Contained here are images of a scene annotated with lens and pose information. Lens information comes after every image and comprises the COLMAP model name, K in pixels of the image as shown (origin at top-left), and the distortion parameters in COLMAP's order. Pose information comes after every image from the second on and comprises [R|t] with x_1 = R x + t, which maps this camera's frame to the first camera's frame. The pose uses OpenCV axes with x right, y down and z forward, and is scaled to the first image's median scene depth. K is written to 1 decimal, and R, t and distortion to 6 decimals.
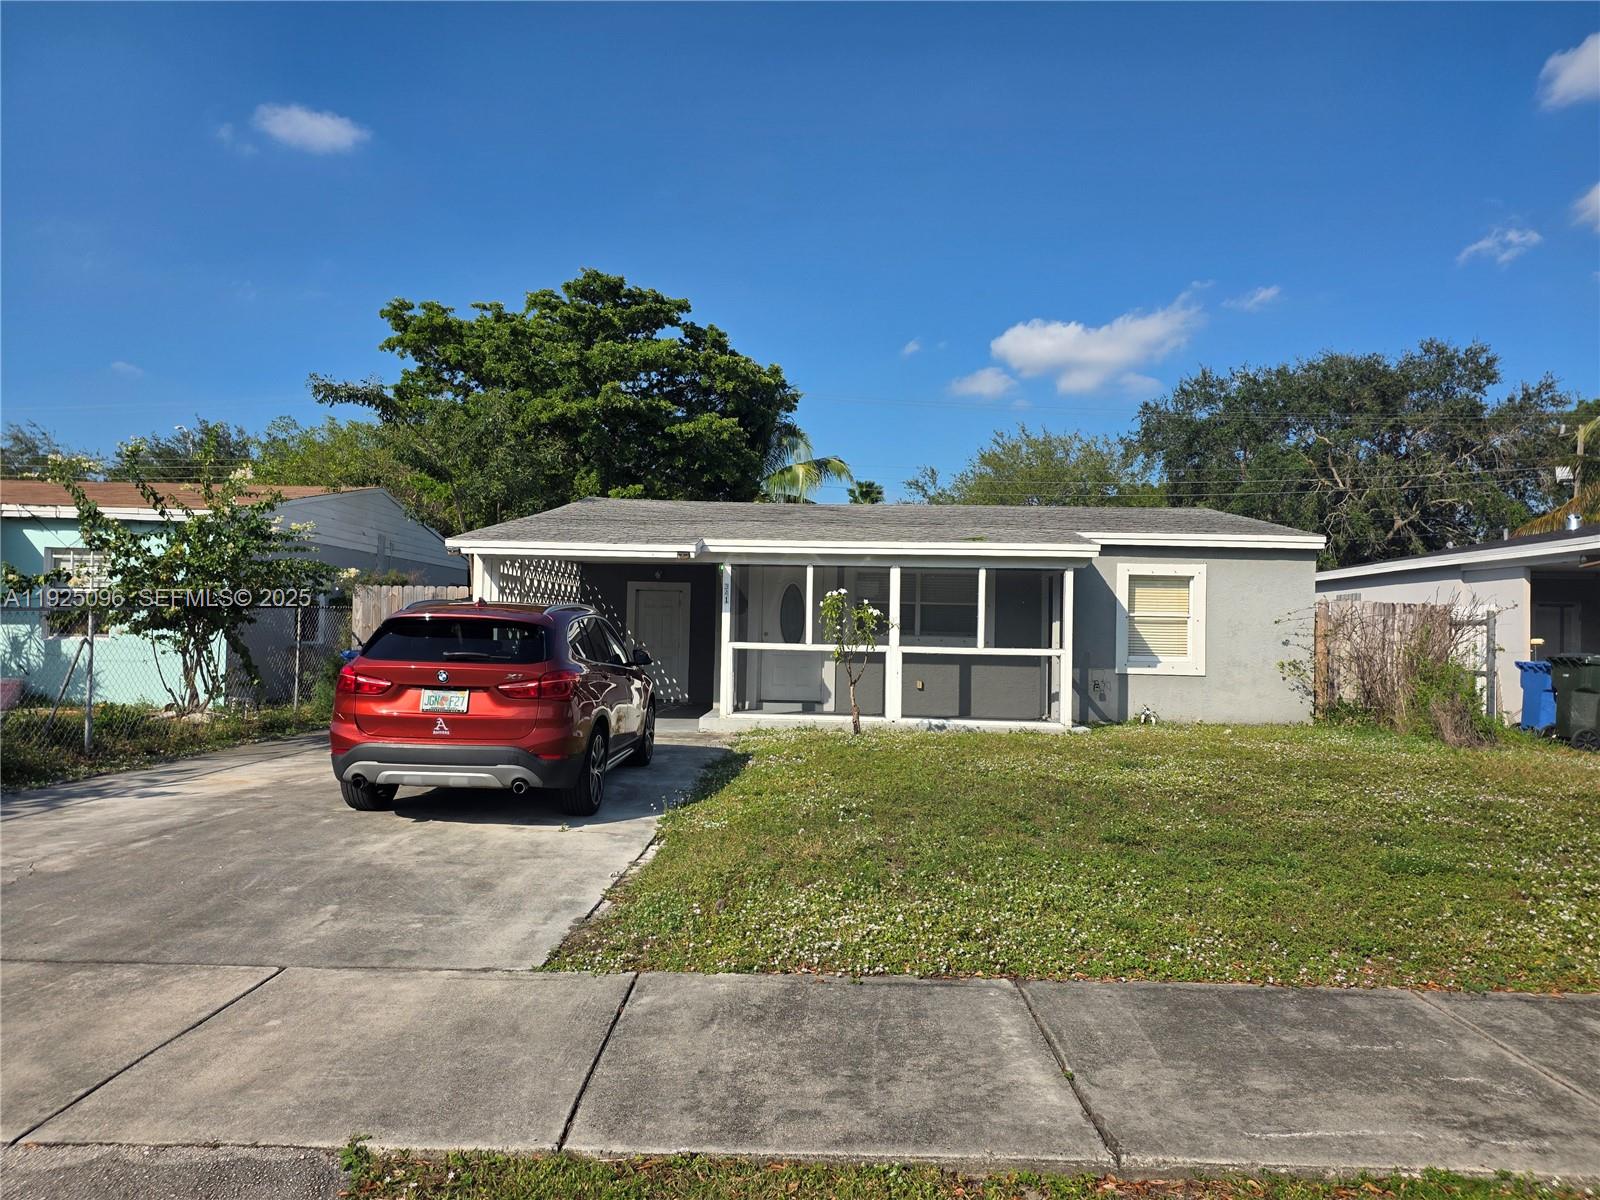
lens RADIAL K [[1053.1, 0, 816.4], [0, 1053.1, 598.4], [0, 0, 1]] dist [0.062802, -0.028182]
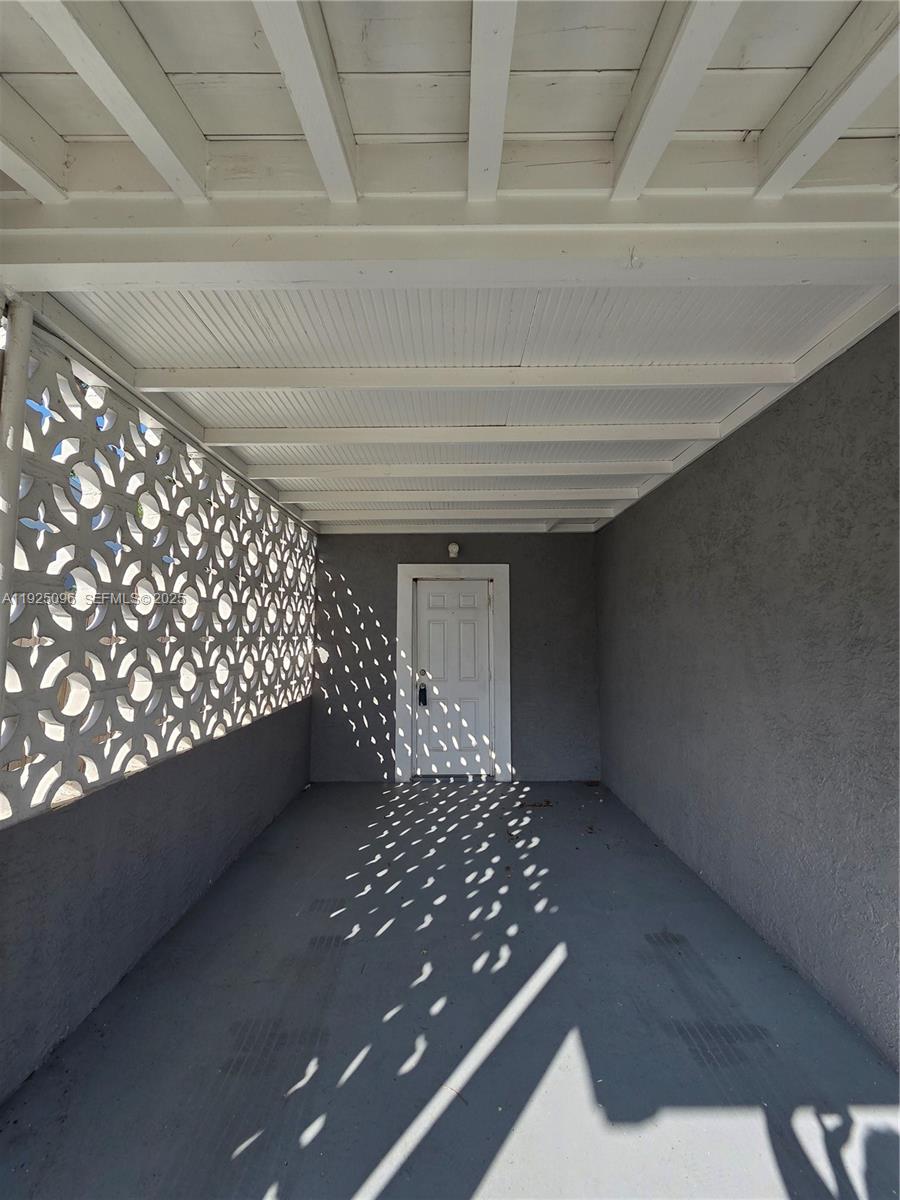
lens RADIAL K [[488.8, 0, 449.6], [0, 488.8, 595.8], [0, 0, 1]] dist [-0.003895, -0.000280]
pose [[0.999635, -0.015975, 0.021794, -0.195398], [0.017036, 0.998635, -0.049382, 0.017634], [-0.020975, 0.049735, 0.998542, 0.915354]]
